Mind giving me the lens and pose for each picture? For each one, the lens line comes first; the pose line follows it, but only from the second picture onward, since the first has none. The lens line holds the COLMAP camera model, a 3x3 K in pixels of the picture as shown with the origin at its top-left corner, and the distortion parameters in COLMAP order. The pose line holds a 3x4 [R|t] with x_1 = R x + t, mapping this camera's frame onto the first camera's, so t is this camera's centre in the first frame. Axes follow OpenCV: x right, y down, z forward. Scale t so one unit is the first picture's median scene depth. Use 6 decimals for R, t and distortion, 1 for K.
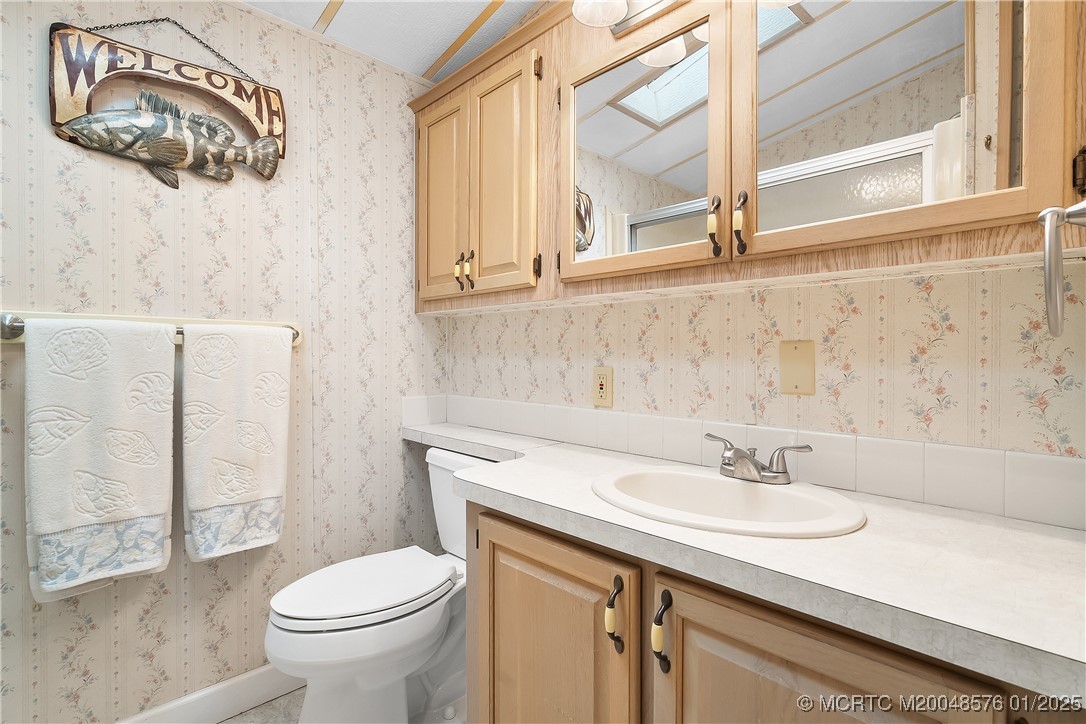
lens RADIAL K [[517.9, 0, 545.3], [0, 517.9, 358.7], [0, 0, 1]] dist [-0.002187, 0.000410]
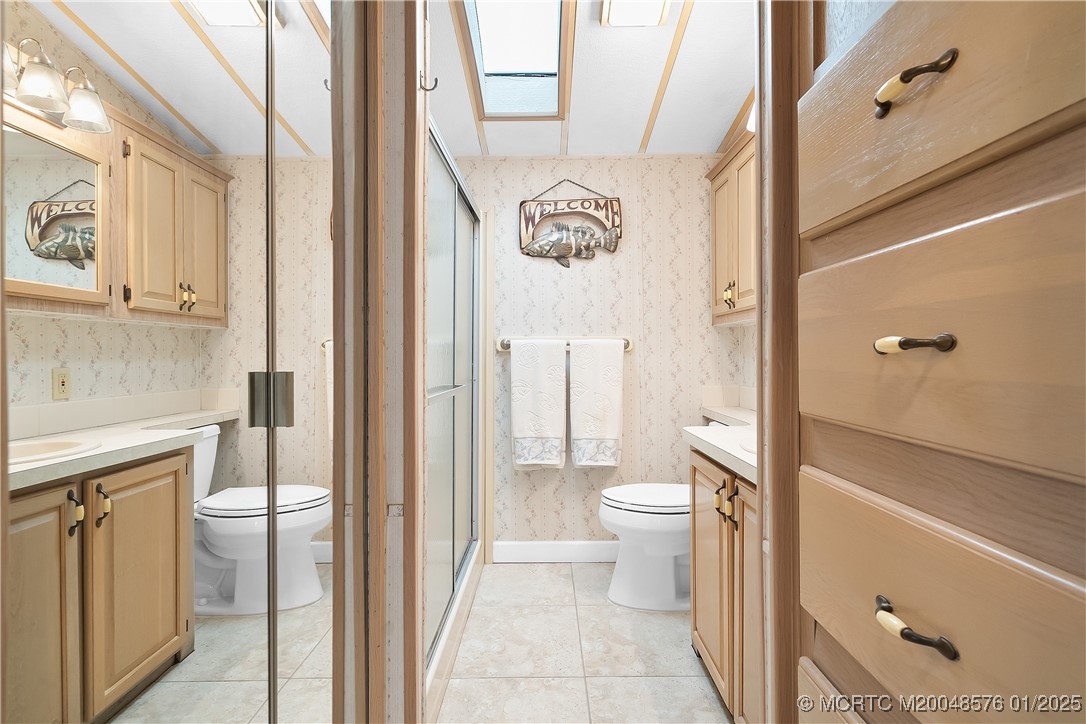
lens RADIAL K [[517.9, 0, 545.3], [0, 517.9, 358.7], [0, 0, 1]] dist [-0.002187, 0.000410]
pose [[0.715740, -0.000909, -0.698366, 0.538949], [-0.000295, 0.999999, -0.001604, 0.004482], [0.698367, 0.001354, 0.715739, -0.404646]]
